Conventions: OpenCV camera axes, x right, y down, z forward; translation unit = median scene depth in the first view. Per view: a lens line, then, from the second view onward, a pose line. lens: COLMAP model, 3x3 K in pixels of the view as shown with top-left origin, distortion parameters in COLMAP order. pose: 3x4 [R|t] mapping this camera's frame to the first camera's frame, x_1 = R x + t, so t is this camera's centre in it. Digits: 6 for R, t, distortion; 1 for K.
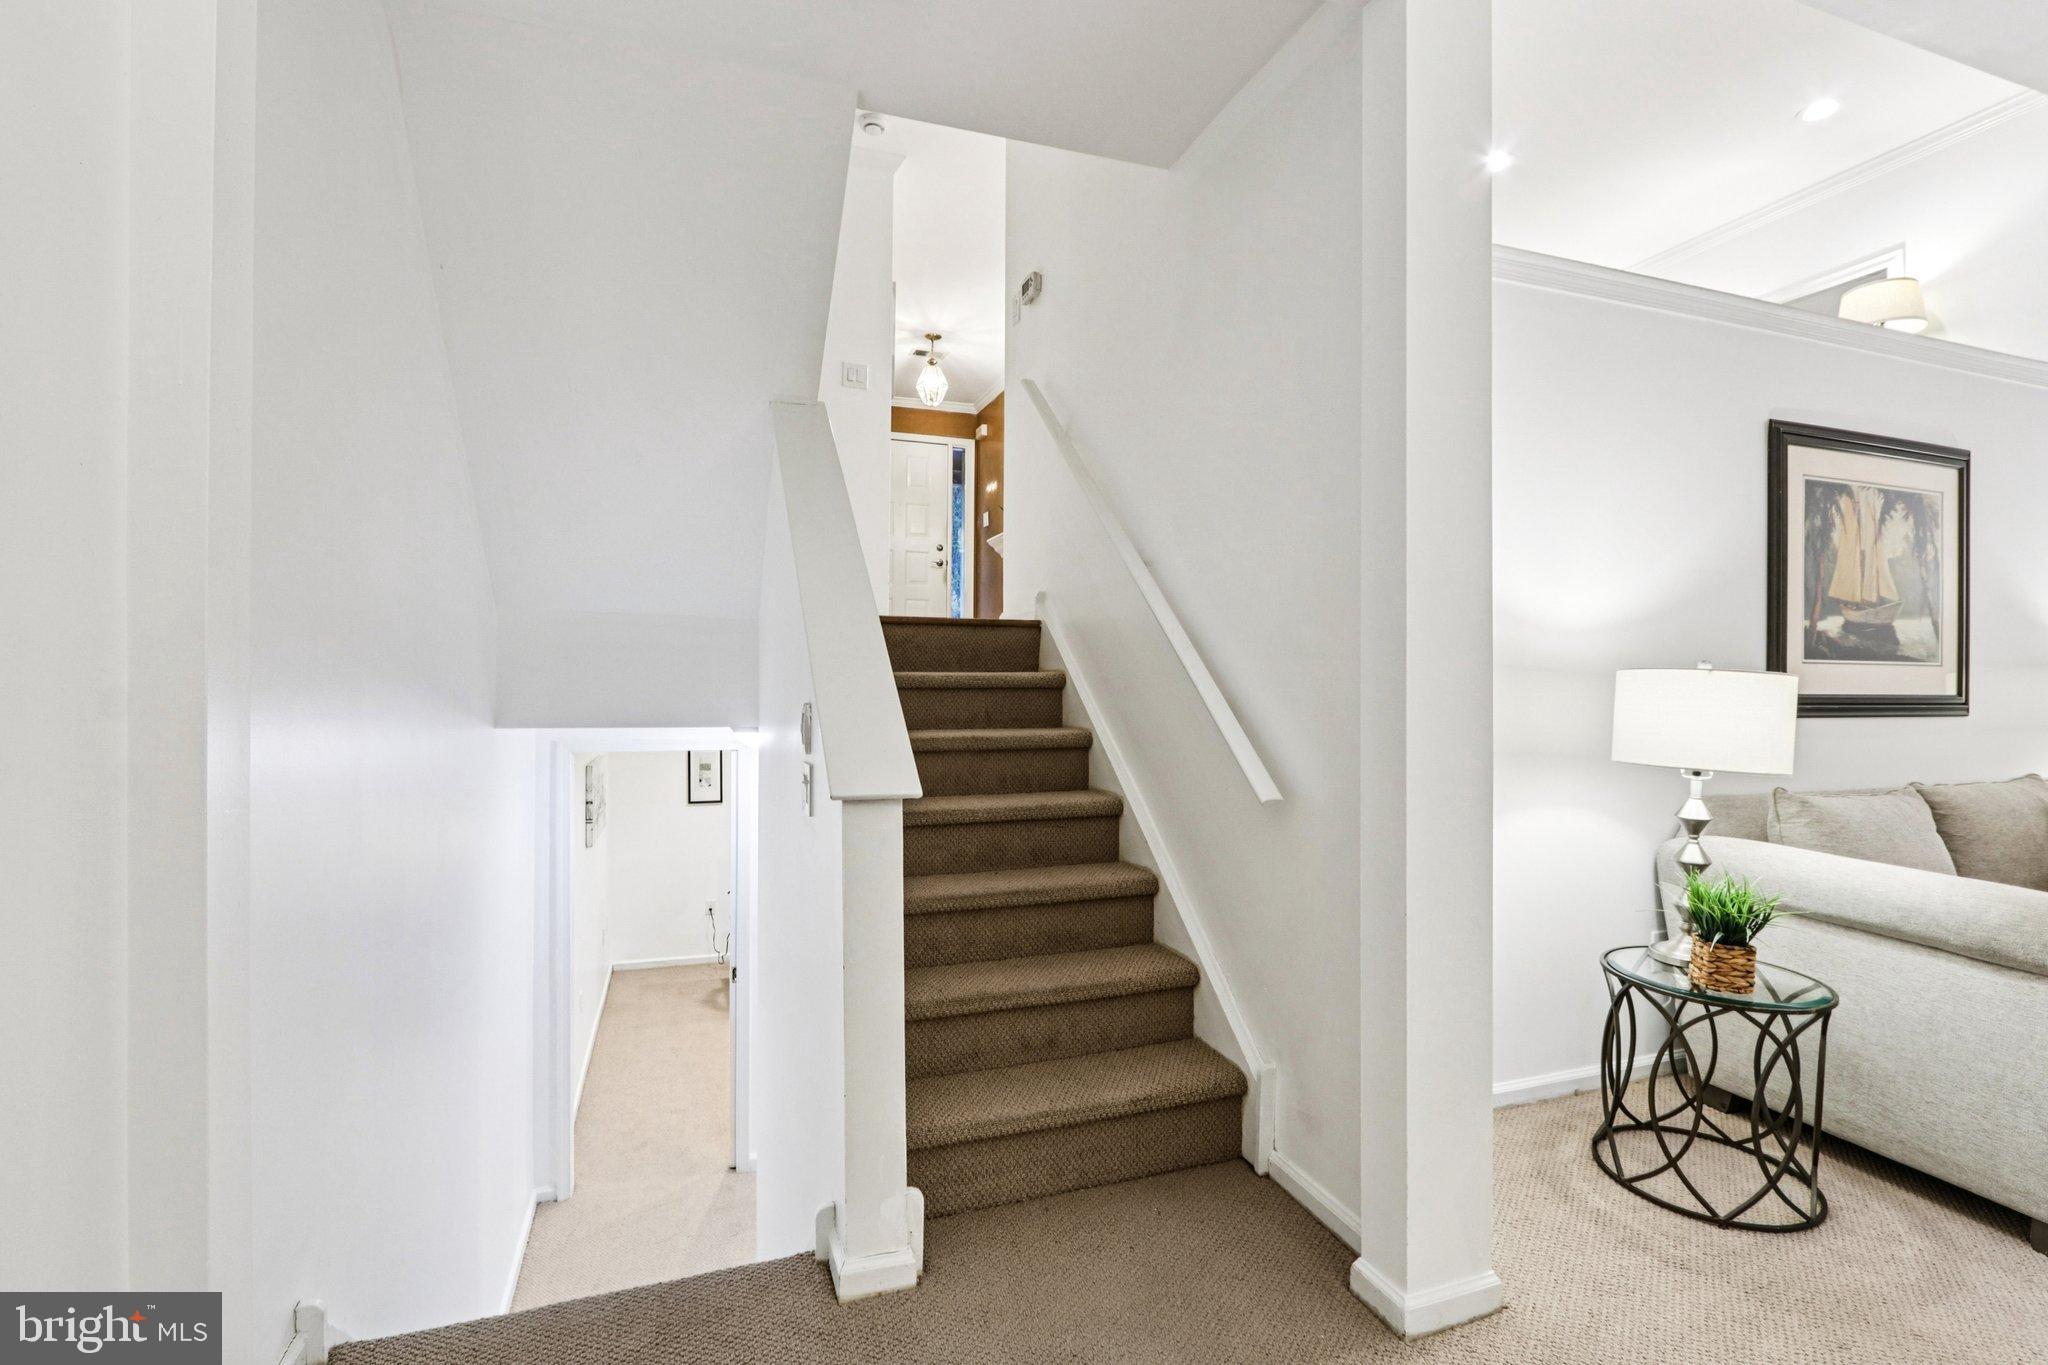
lens RADIAL K [[964.6, 0, 1012.3], [0, 964.6, 686.8], [0, 0, 1]] dist [-0.021038, 0.004825]
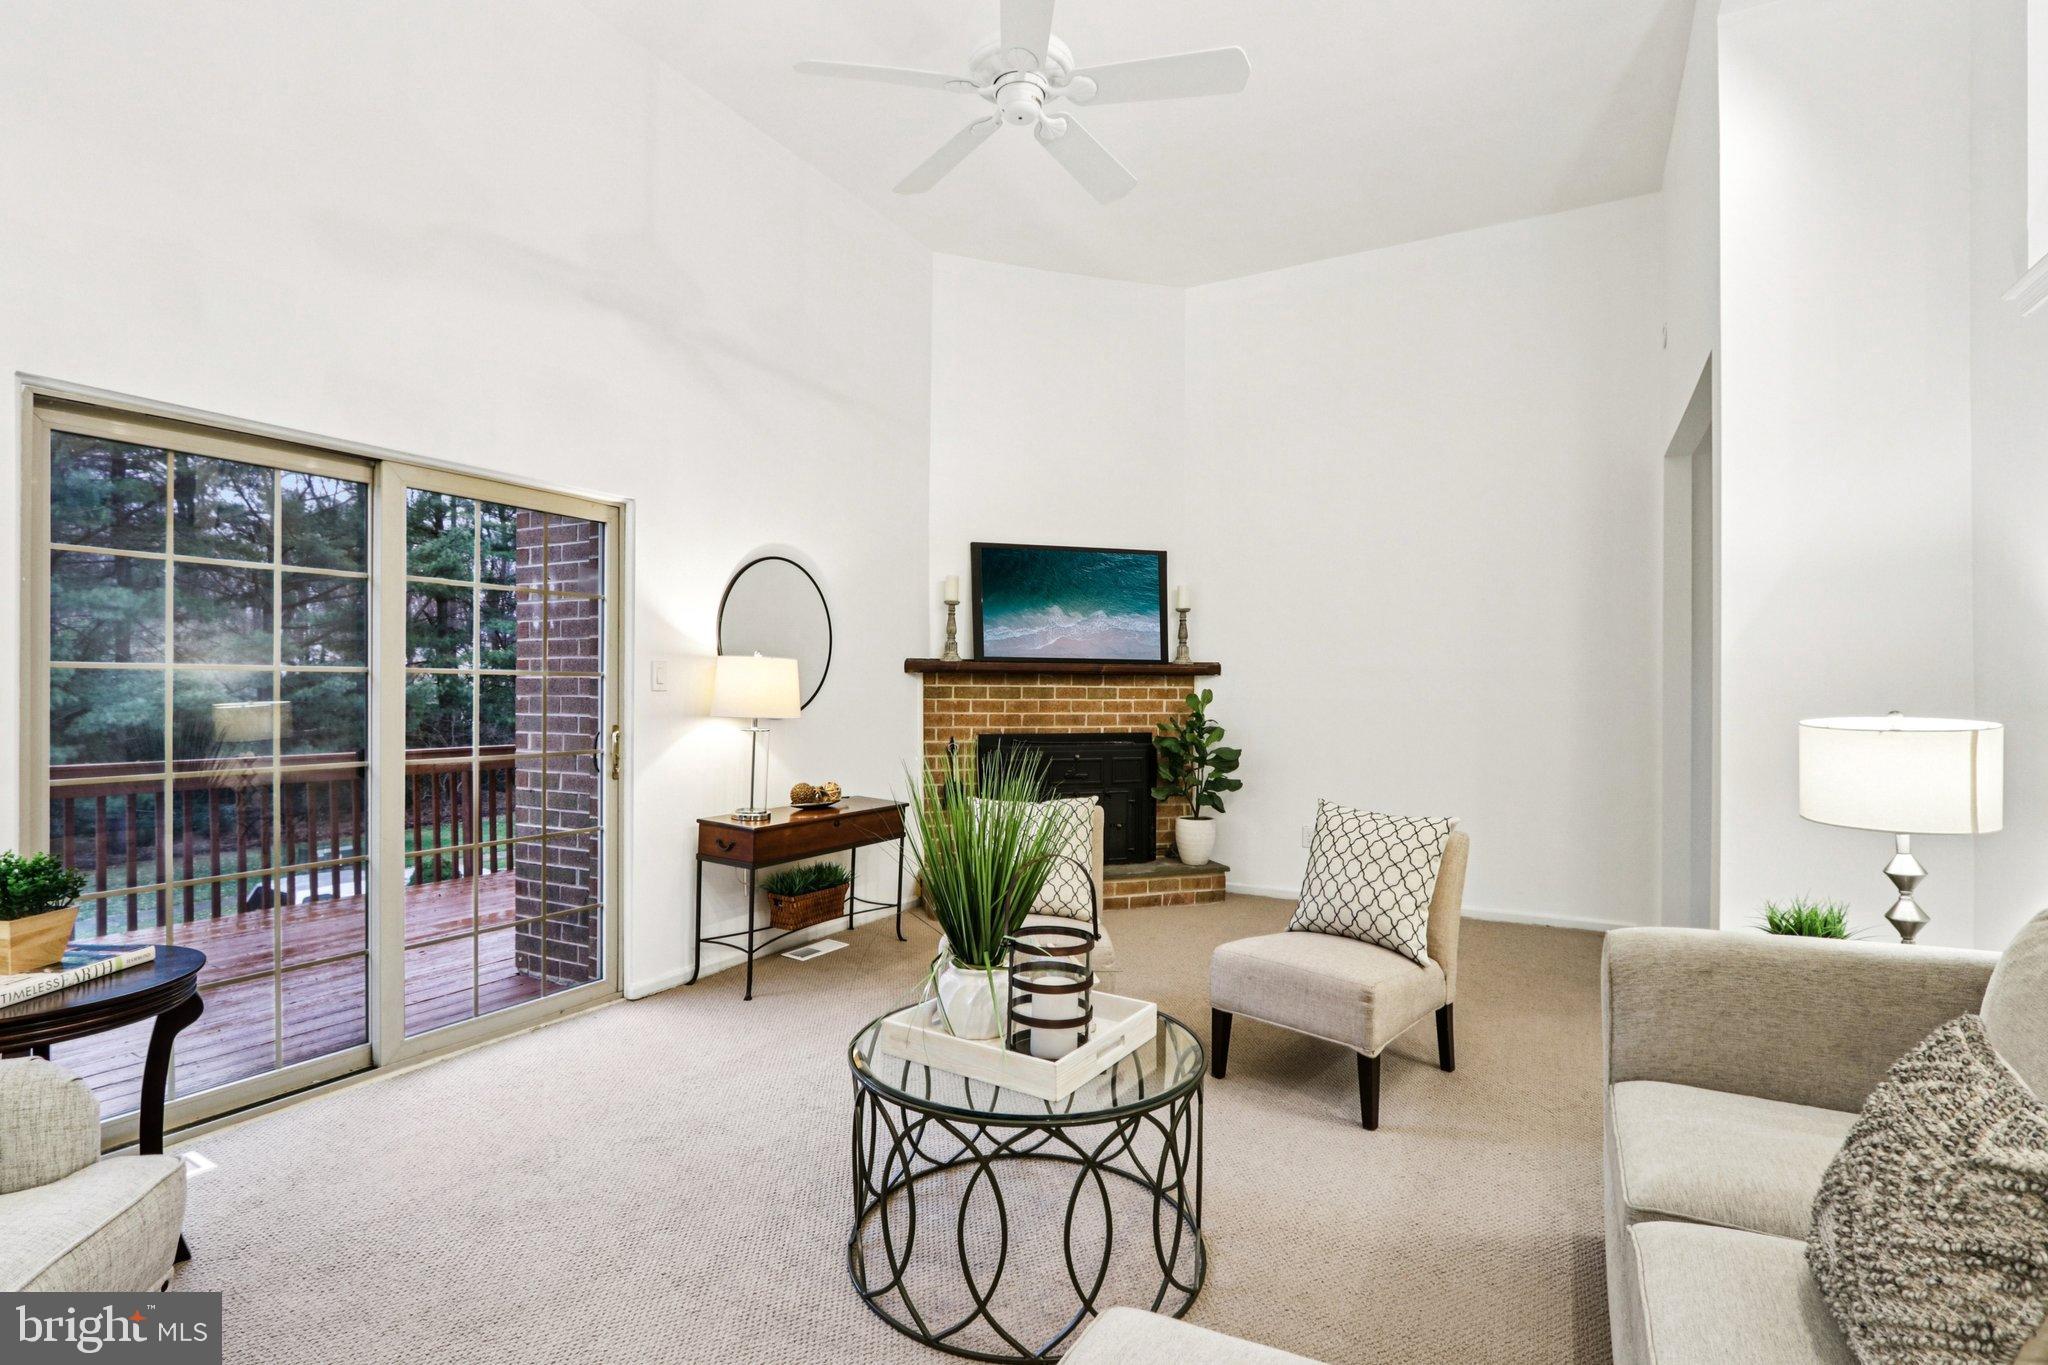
lens RADIAL K [[964.6, 0, 1011.6], [0, 964.6, 685.0], [0, 0, 1]] dist [-0.021038, 0.004825]
pose [[-0.753883, -0.008147, -0.656958, 1.550616], [-0.001419, 0.999941, -0.010773, -0.031939], [0.657007, -0.007189, -0.753850, 0.869271]]
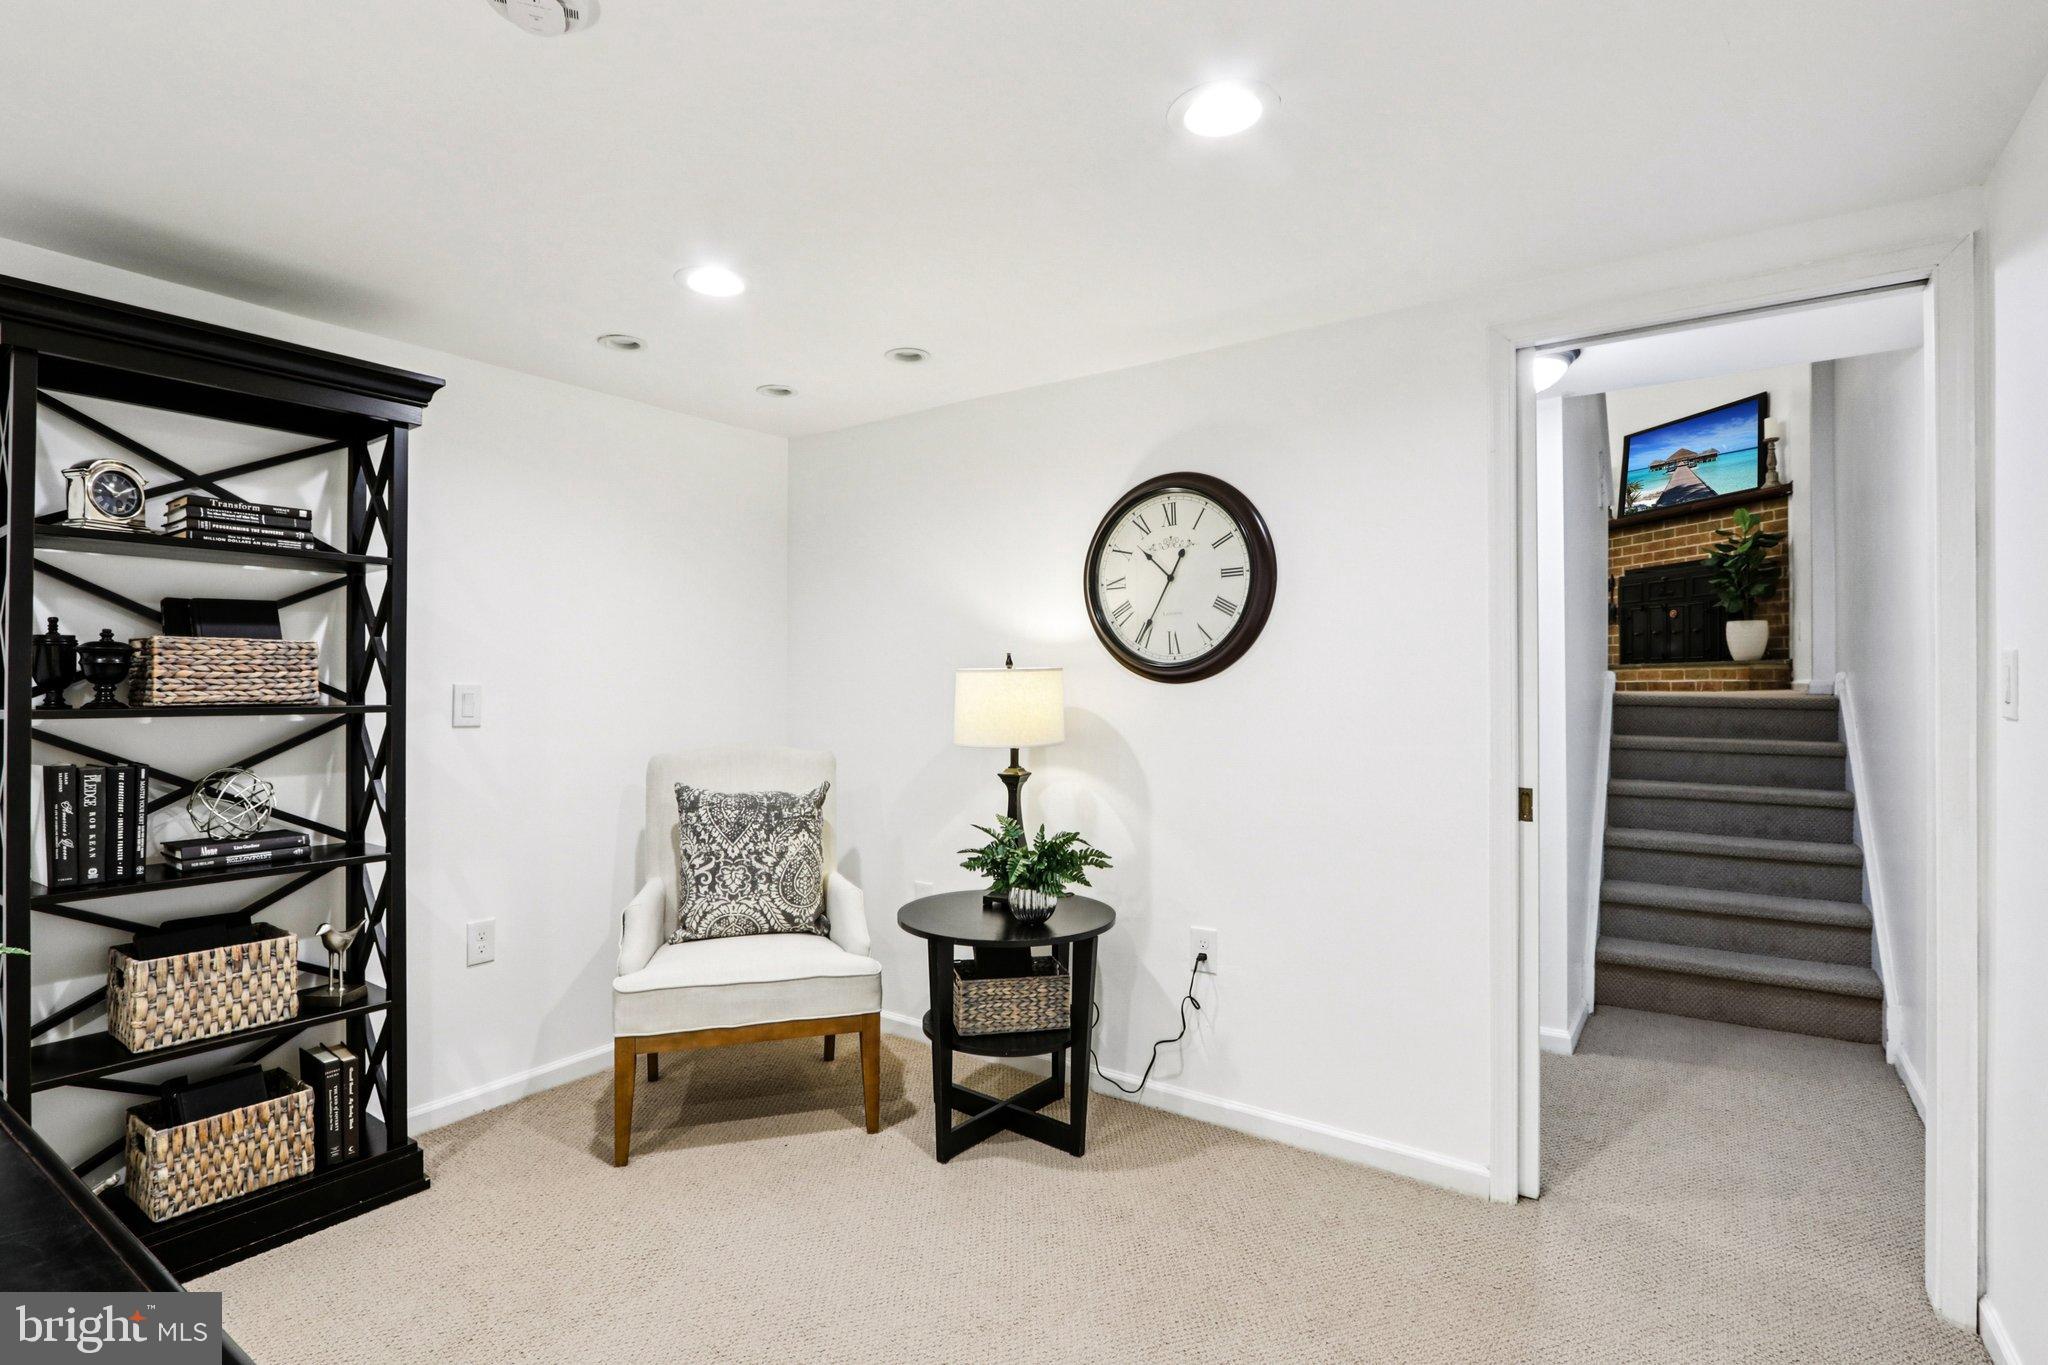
lens RADIAL K [[964.6, 0, 1014.9], [0, 964.6, 682.9], [0, 0, 1]] dist [-0.021038, 0.004825]
pose [[-0.577421, 0.000612, 0.816447, -0.850621], [-0.004692, 0.999981, -0.004068, 0.378227], [-0.816433, -0.006180, -0.577407, 2.333715]]
